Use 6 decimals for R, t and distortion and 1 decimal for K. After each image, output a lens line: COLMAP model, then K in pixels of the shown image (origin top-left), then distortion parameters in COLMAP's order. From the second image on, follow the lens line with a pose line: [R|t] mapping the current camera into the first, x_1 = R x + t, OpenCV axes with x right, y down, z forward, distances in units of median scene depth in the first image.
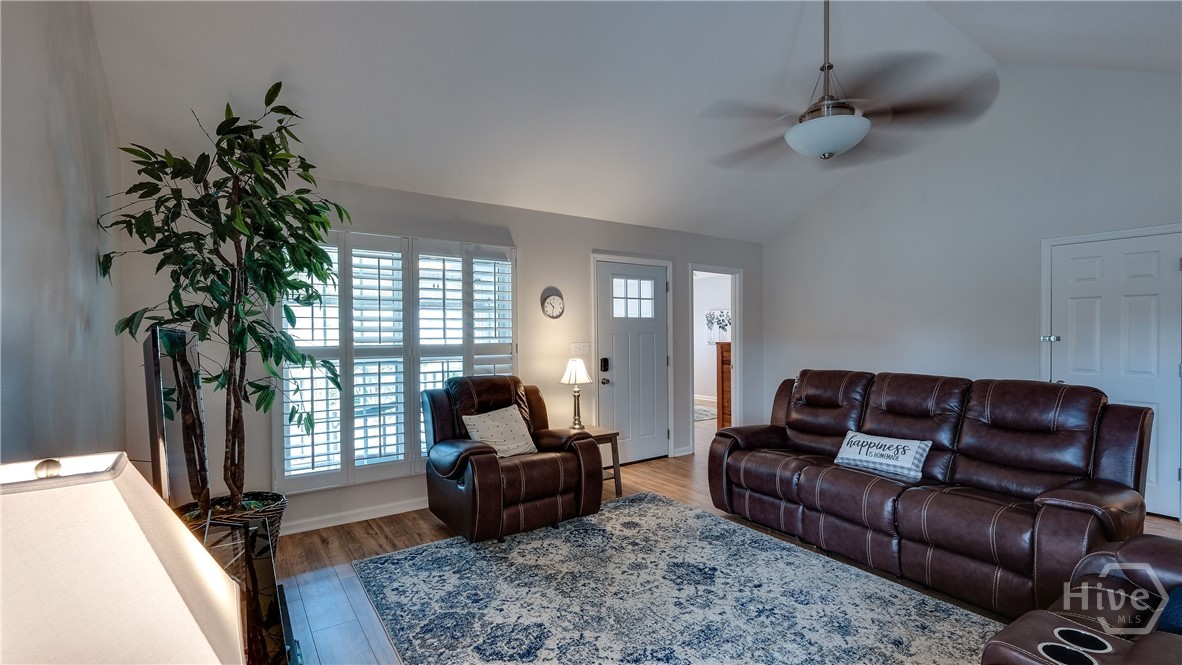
lens RADIAL K [[530.0, 0, 591.0], [0, 530.0, 332.5], [0, 0, 1]] dist [0.000260, -0.000043]
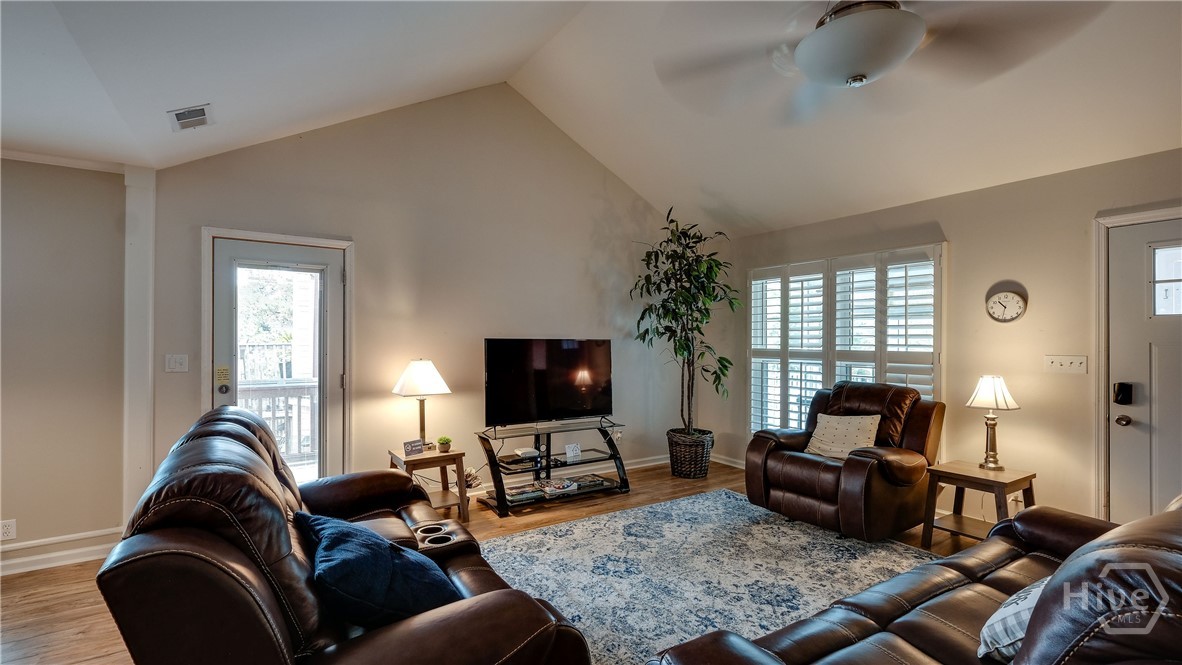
lens RADIAL K [[543.4, 0, 597.8], [0, 543.4, 319.3], [0, 0, 1]] dist [0.000987, -0.000217]
pose [[-0.045865, -0.033656, -0.998381, 1.041405], [-0.003263, 0.999432, -0.033541, -0.003158], [0.998942, 0.001719, -0.045948, 0.636764]]
